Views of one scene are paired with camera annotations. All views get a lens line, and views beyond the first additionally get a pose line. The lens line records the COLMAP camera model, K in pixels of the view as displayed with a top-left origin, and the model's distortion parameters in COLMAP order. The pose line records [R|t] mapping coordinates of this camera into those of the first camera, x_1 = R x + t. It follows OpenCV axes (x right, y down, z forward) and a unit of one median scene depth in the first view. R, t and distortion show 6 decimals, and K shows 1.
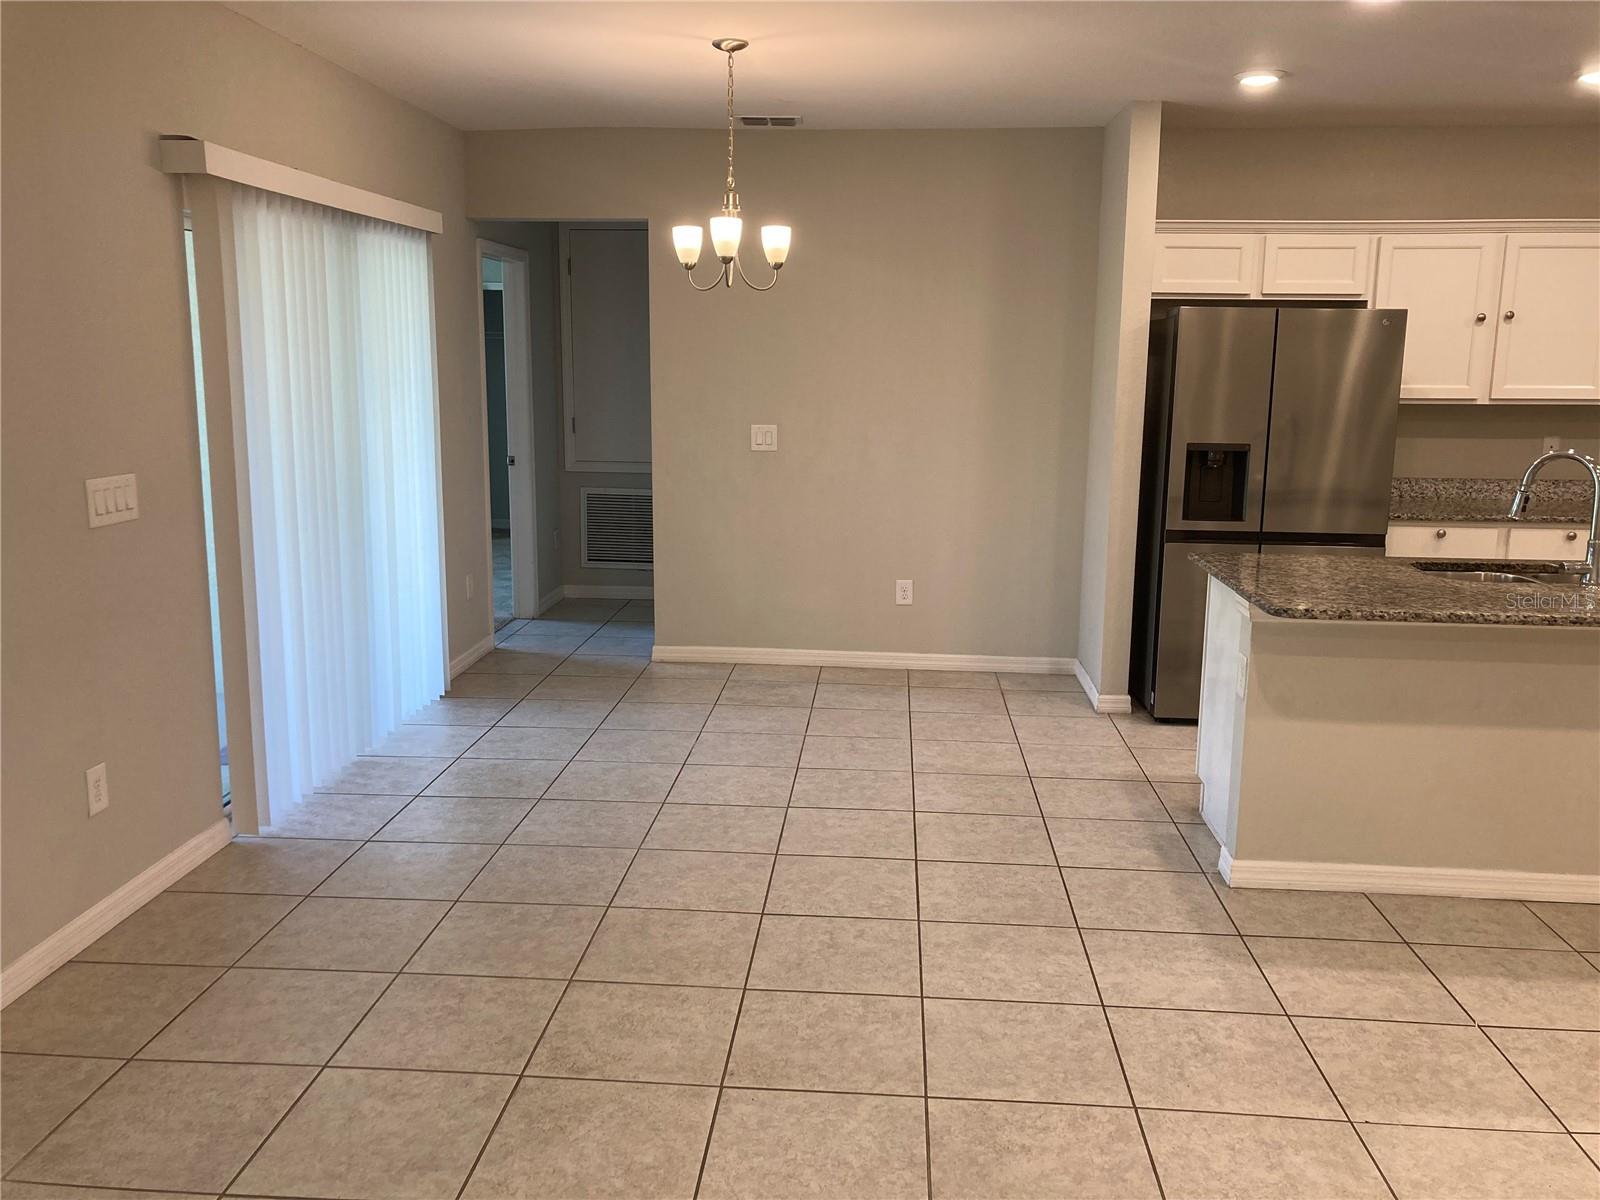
lens RADIAL K [[1308.4, 0, 818.9], [0, 1308.4, 572.5], [0, 0, 1]] dist [0.051304, -0.045096]
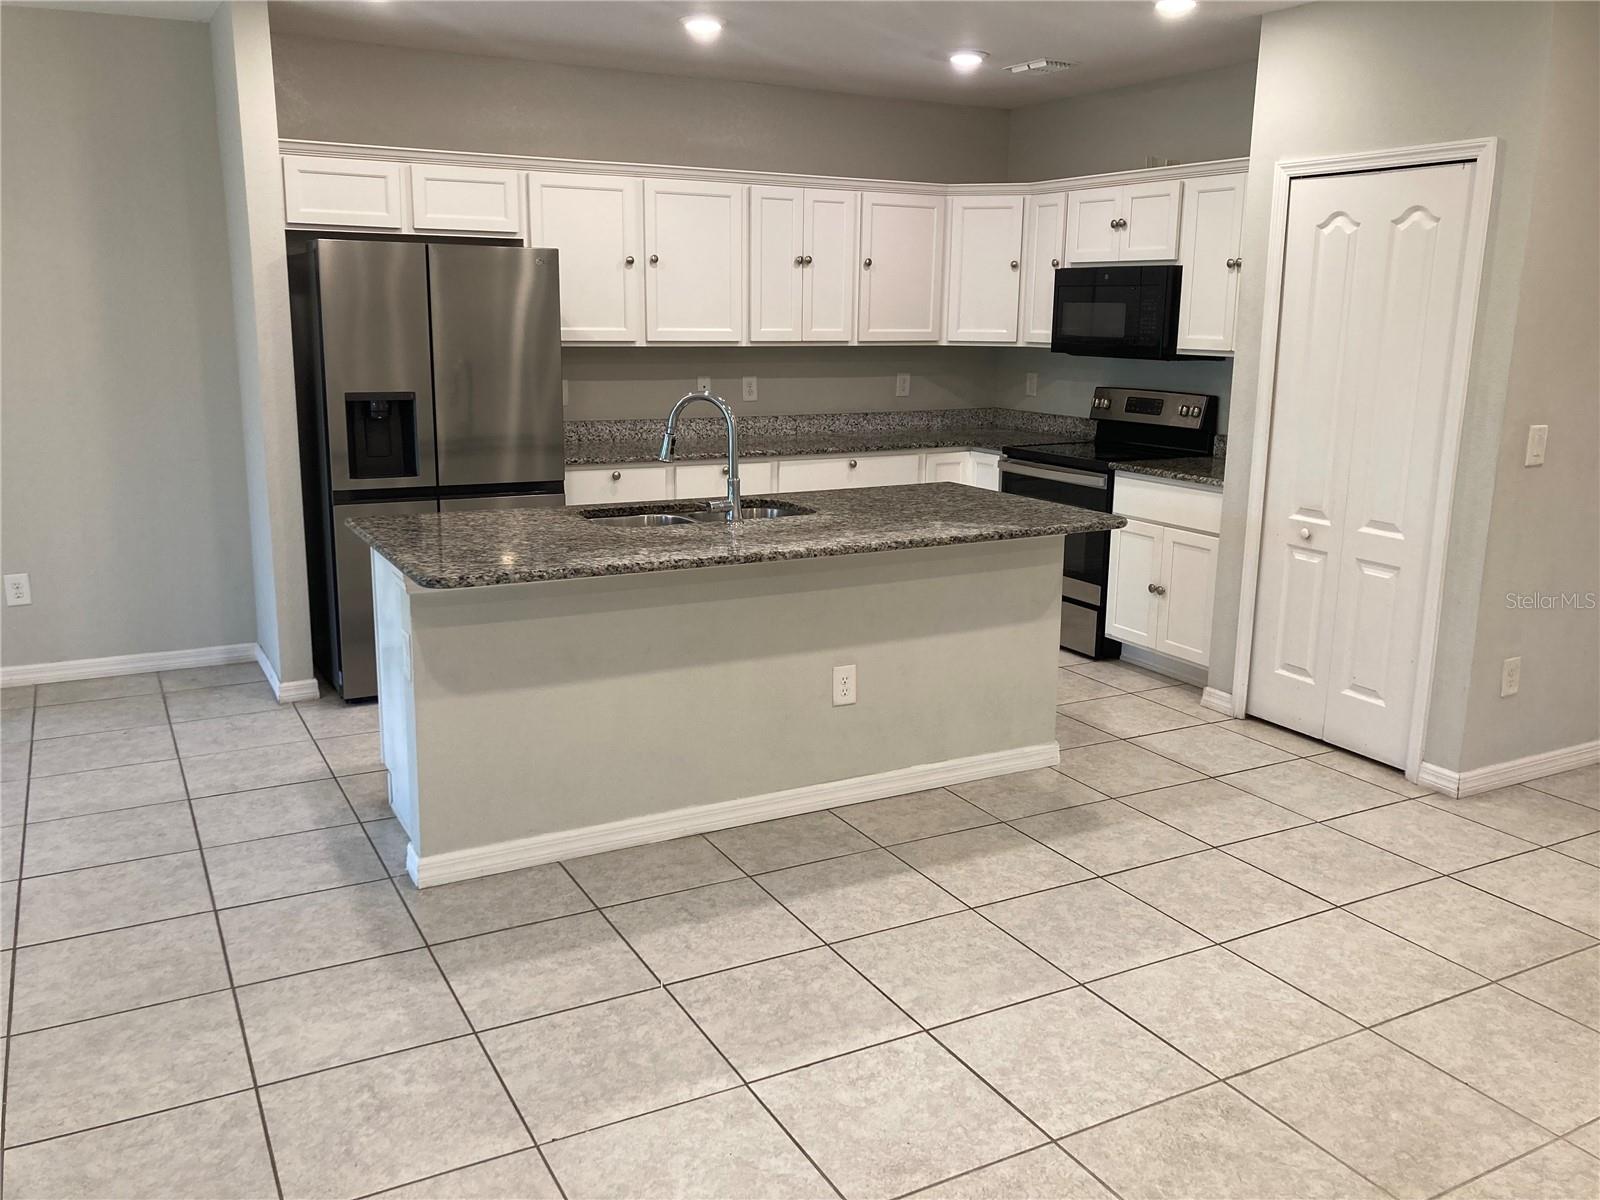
lens RADIAL K [[1308.4, 0, 807.6], [0, 1308.4, 598.1], [0, 0, 1]] dist [0.051304, -0.045096]
pose [[0.843292, -0.117699, 0.524410, 0.085173], [0.086561, 0.992732, 0.083612, -0.011059], [-0.530440, -0.025116, 0.847351, 0.097372]]
